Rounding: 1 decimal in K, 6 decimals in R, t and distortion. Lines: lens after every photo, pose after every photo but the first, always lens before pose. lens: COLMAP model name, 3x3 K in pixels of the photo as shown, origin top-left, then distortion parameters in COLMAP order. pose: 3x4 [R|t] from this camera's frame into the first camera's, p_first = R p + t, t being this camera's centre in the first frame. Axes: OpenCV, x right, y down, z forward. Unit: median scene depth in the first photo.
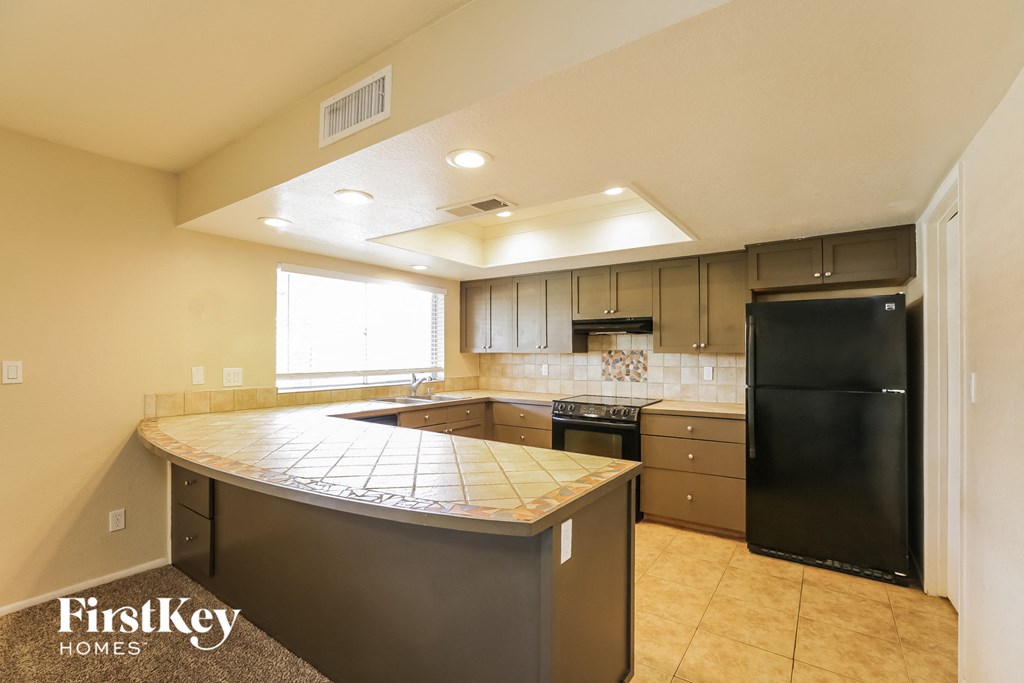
lens RADIAL K [[466.5, 0, 512.3], [0, 466.5, 346.7], [0, 0, 1]] dist [-0.002483, -0.000252]
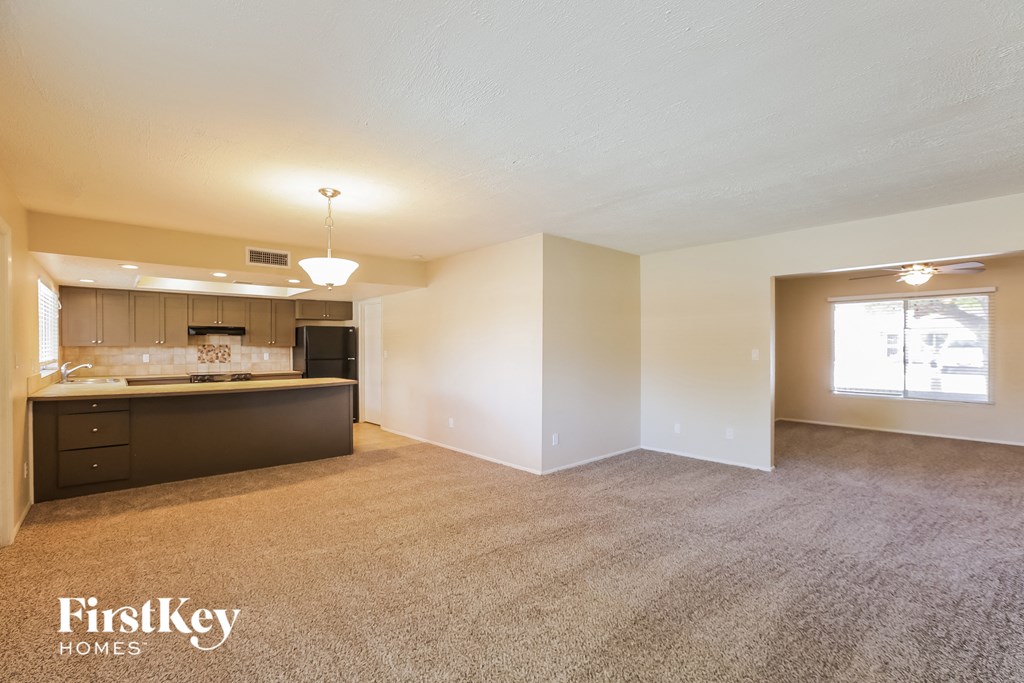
lens RADIAL K [[466.5, 0, 511.2], [0, 466.5, 344.1], [0, 0, 1]] dist [-0.002483, -0.000252]
pose [[0.252259, 0.002311, 0.967657, -1.128094], [-0.012593, 0.999920, 0.000895, -0.009443], [-0.967578, -0.012411, 0.252268, -0.465786]]
